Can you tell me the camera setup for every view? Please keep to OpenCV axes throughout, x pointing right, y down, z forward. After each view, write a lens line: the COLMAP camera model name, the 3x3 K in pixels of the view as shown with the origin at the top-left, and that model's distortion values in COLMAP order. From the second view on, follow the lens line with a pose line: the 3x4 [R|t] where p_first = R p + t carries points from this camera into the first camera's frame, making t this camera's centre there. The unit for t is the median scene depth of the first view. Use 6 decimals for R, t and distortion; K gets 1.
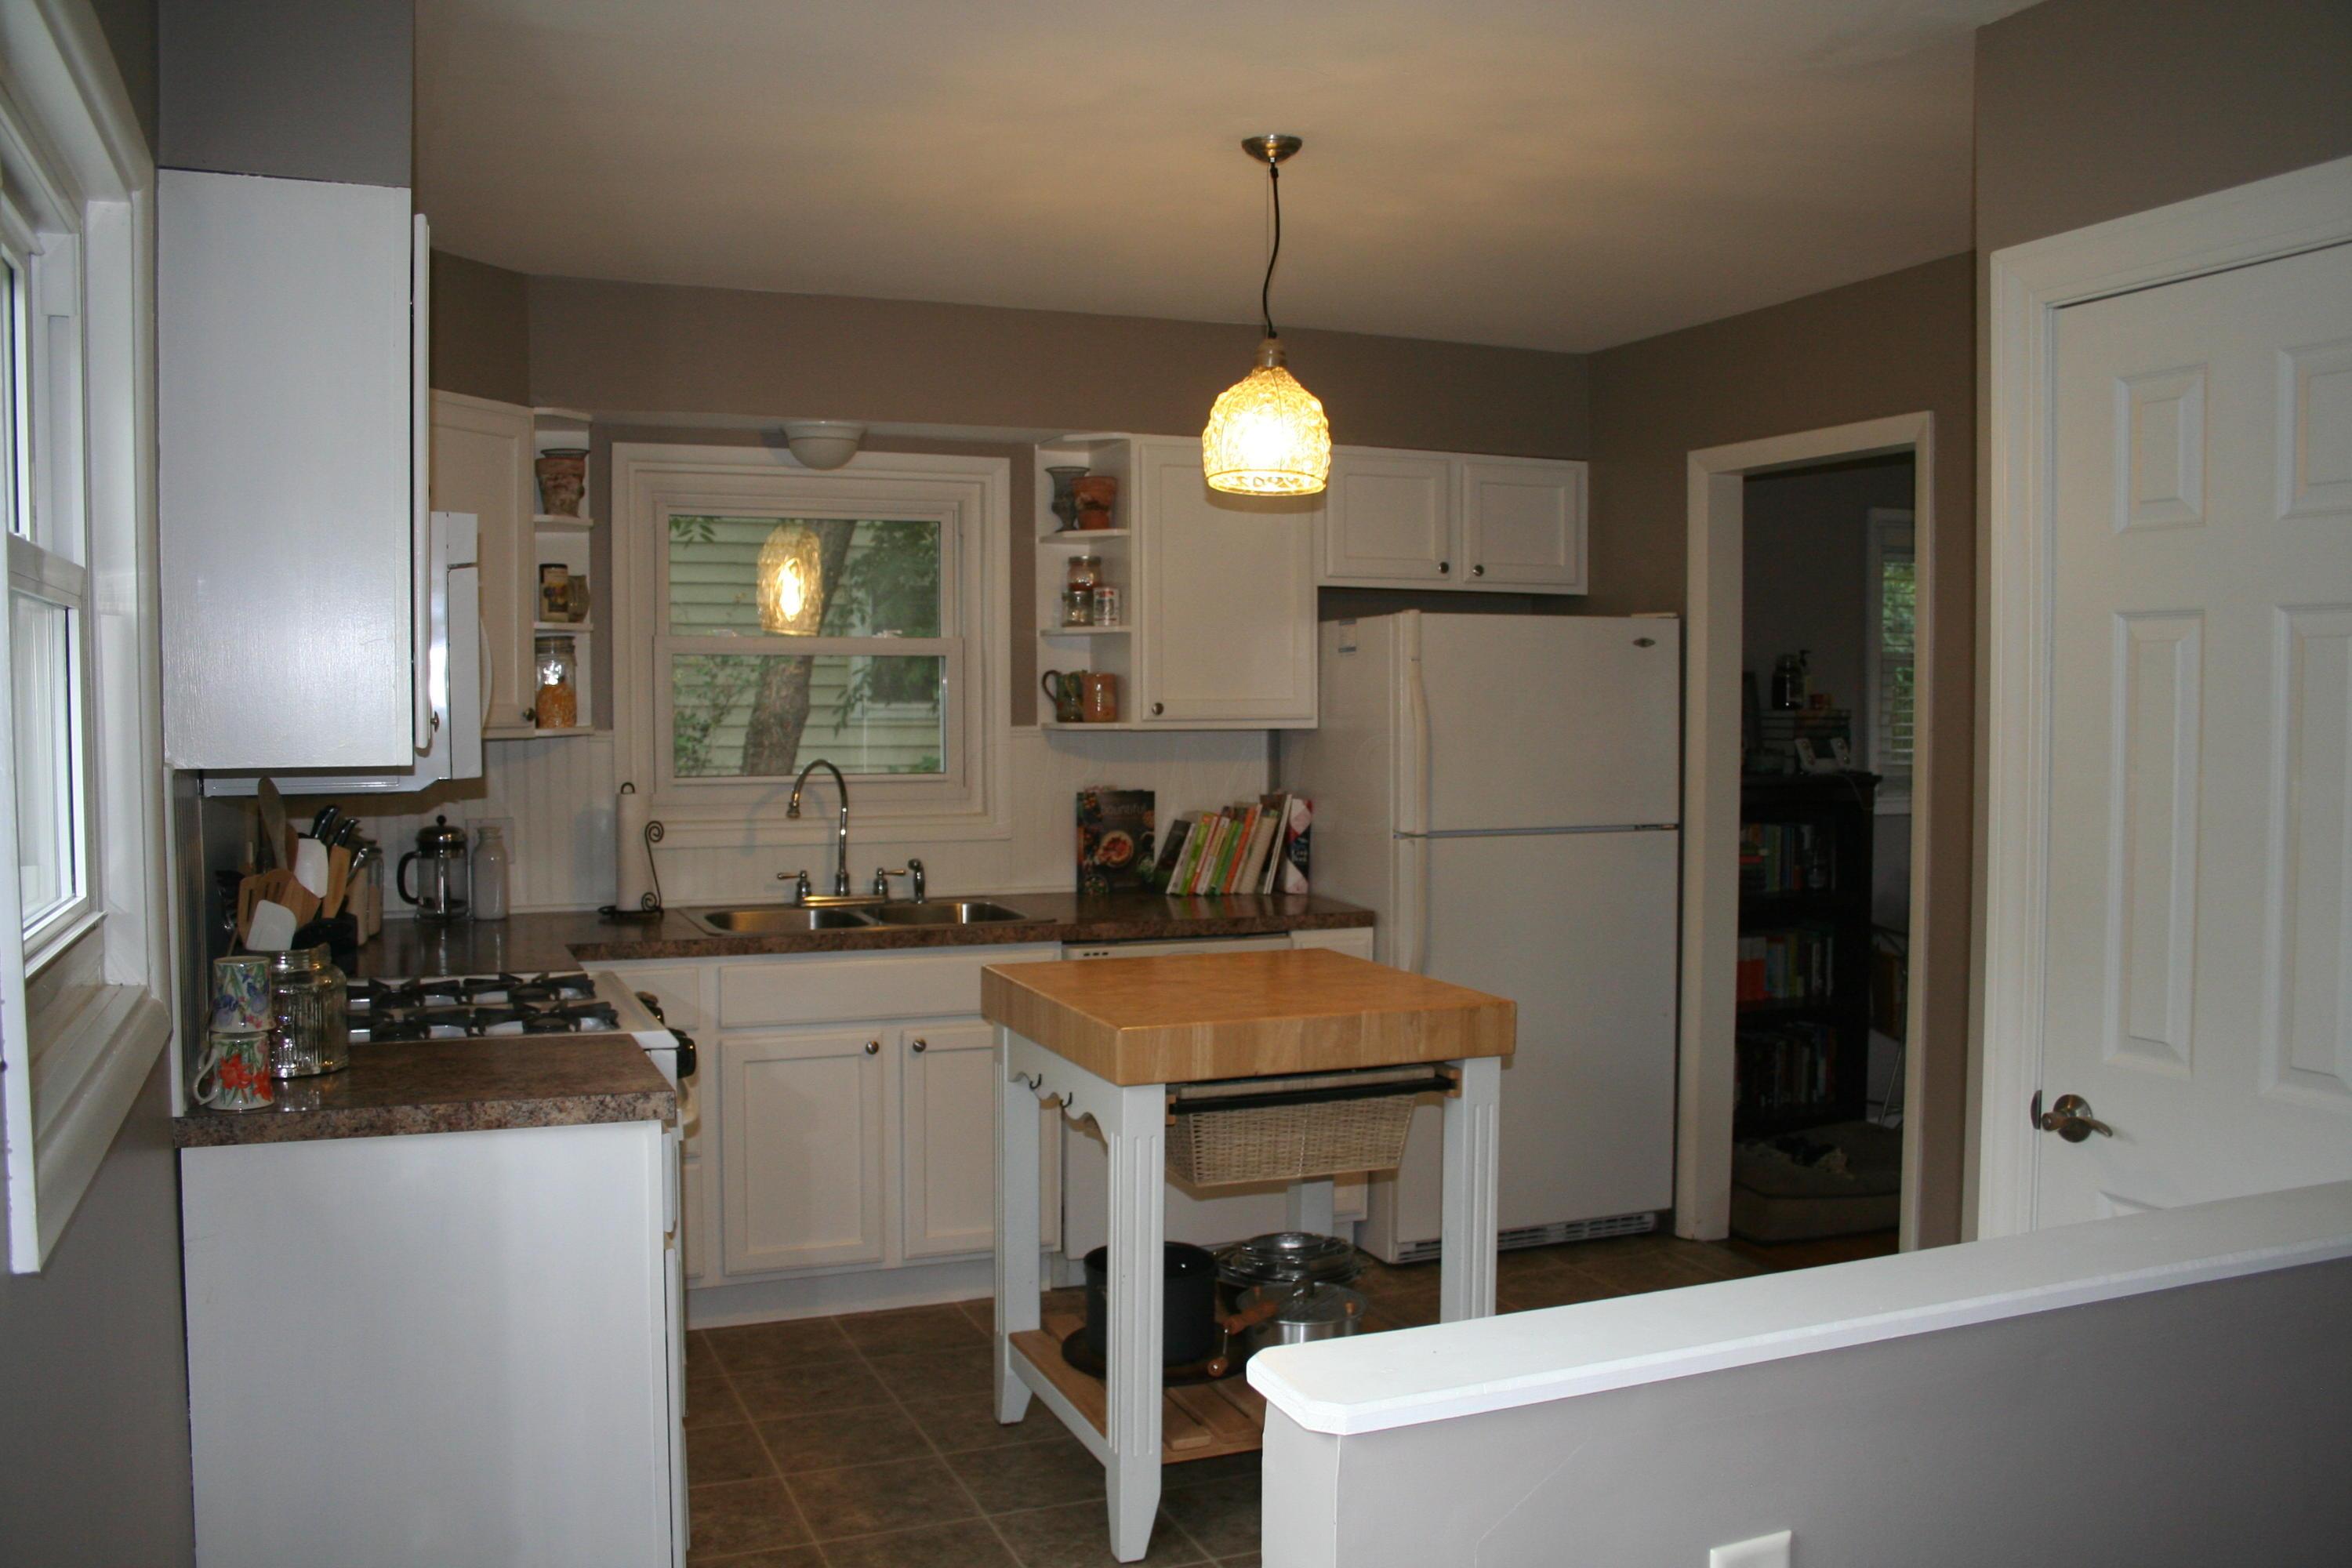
lens RADIAL K [[1970.9, 0, 1173.9], [0, 1970.9, 786.6], [0, 0, 1]] dist [-0.145057, 0.091142]
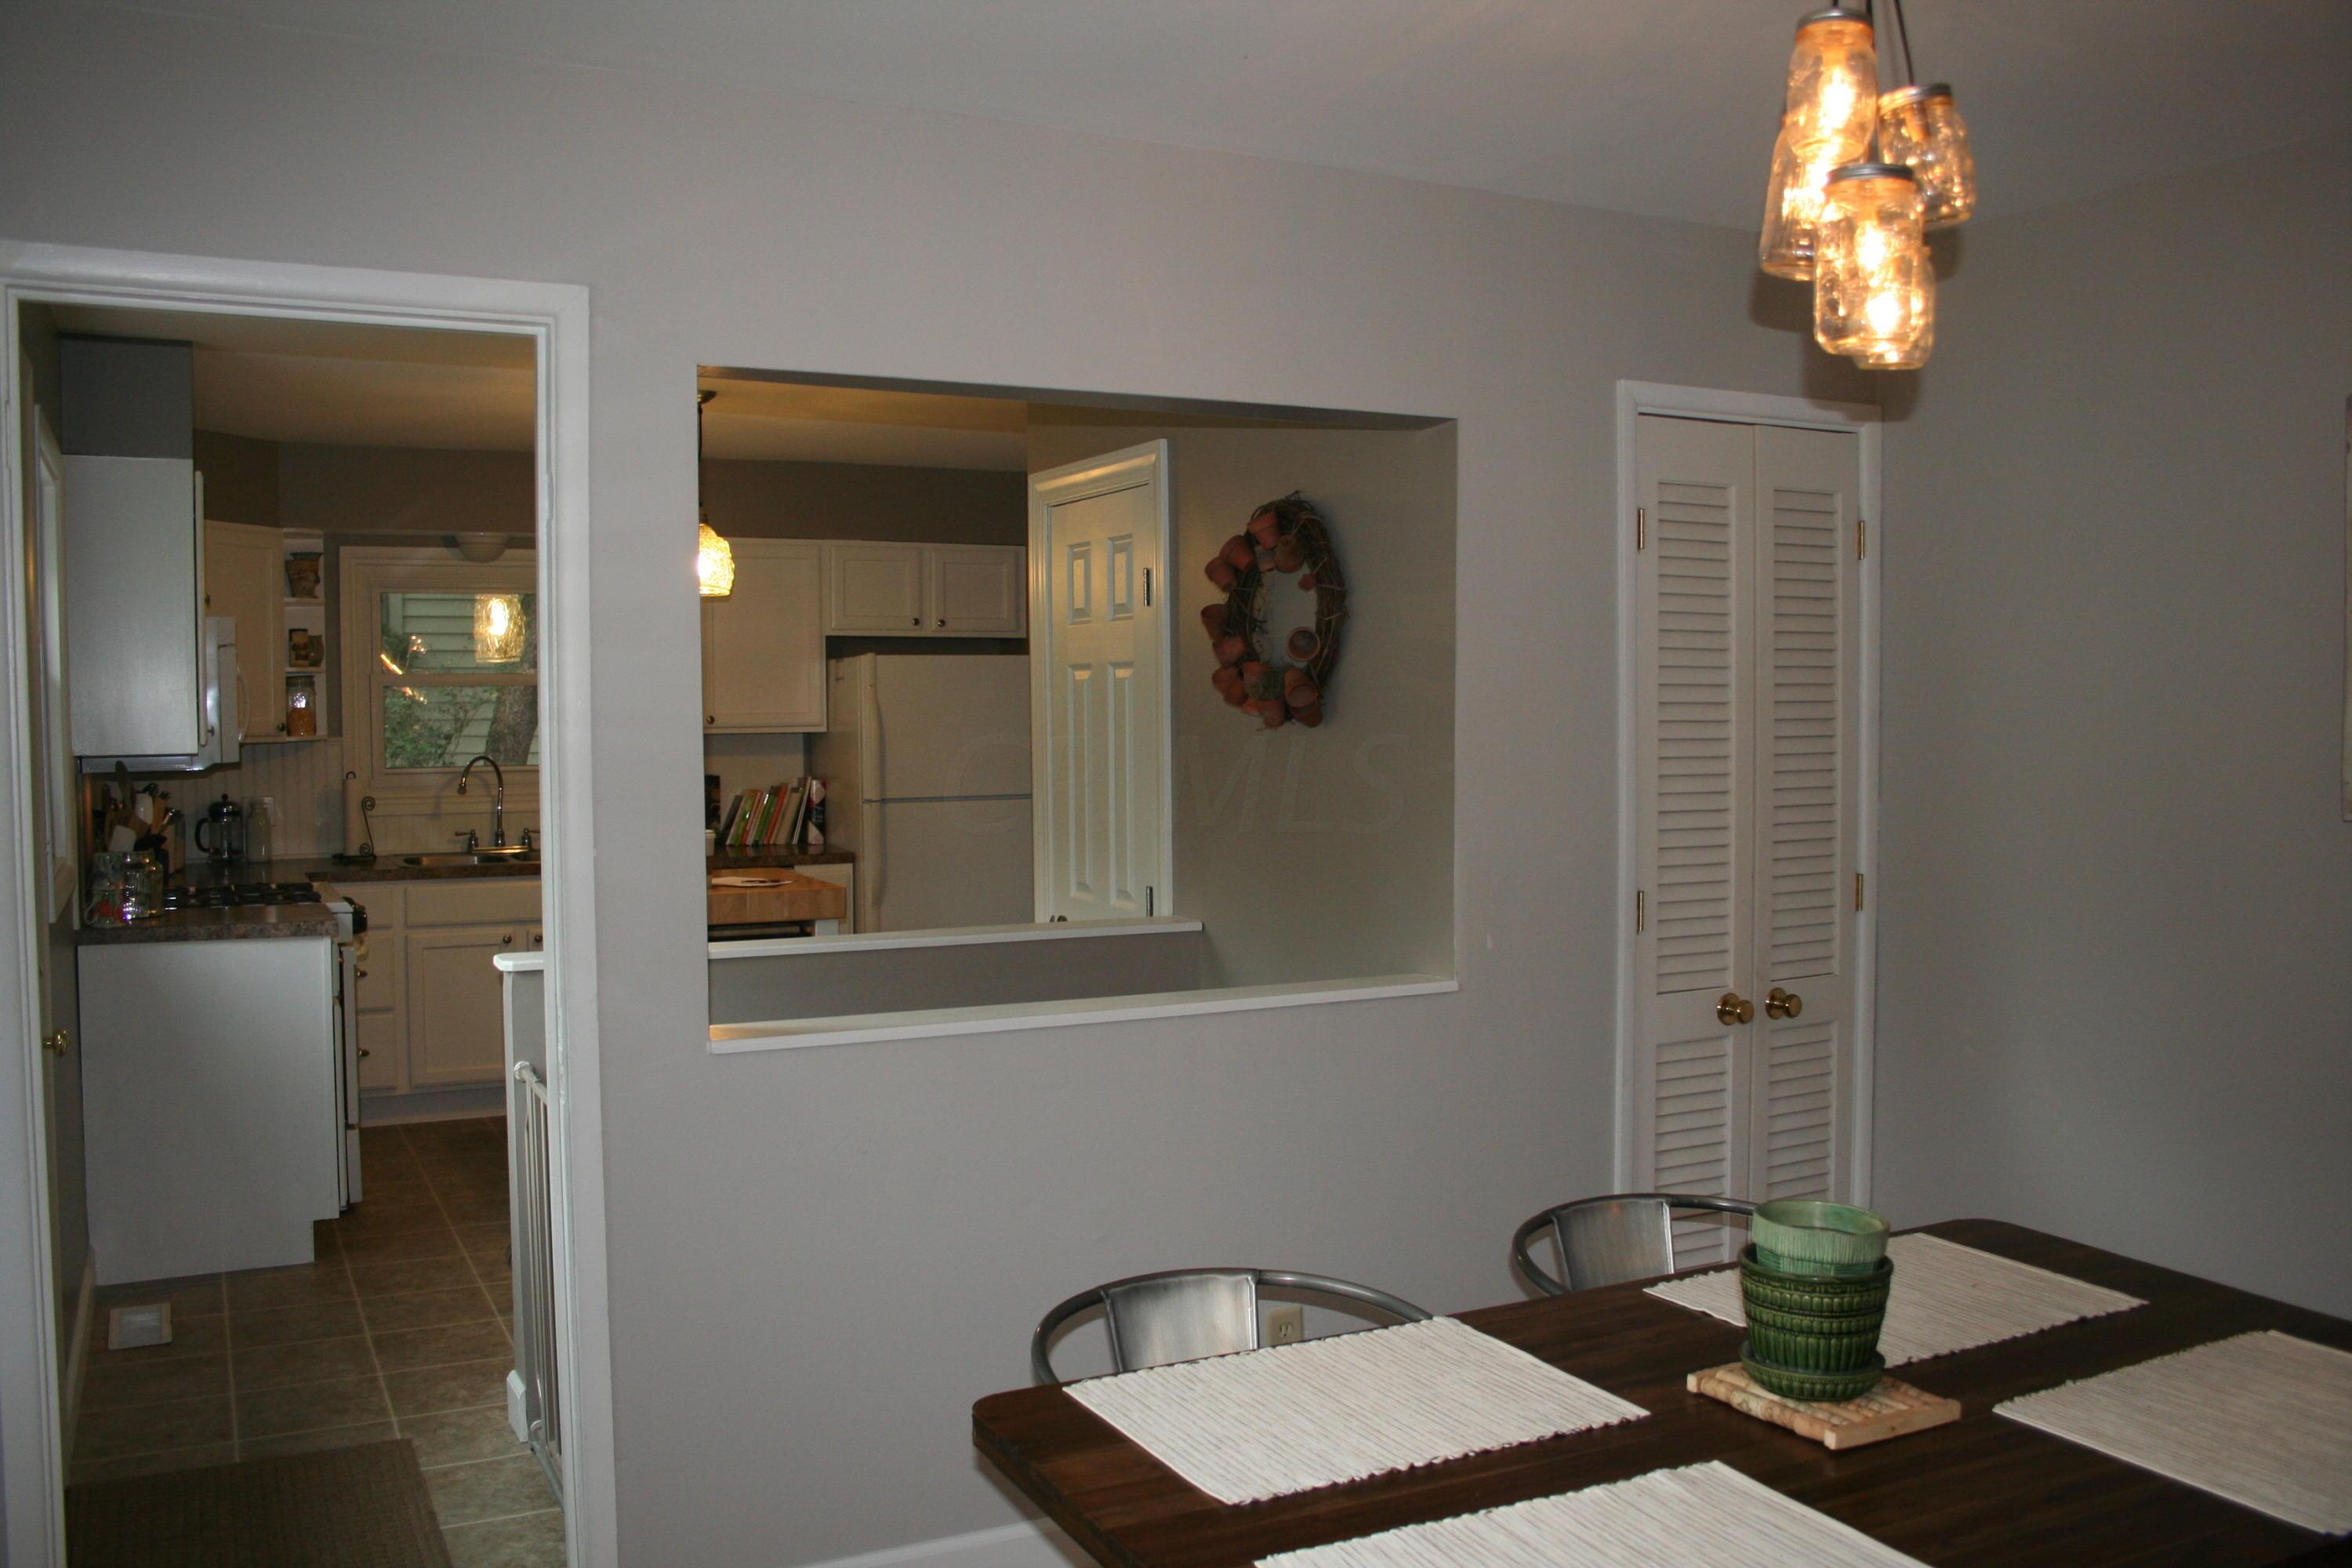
lens RADIAL K [[1970.9, 0, 1187.1], [0, 1970.9, 782.9], [0, 0, 1]] dist [-0.145057, 0.091142]
pose [[0.995755, -0.010374, 0.091462, 0.231870], [0.010916, 0.999926, -0.005431, 0.021952], [-0.091399, 0.006406, 0.995794, -0.551721]]
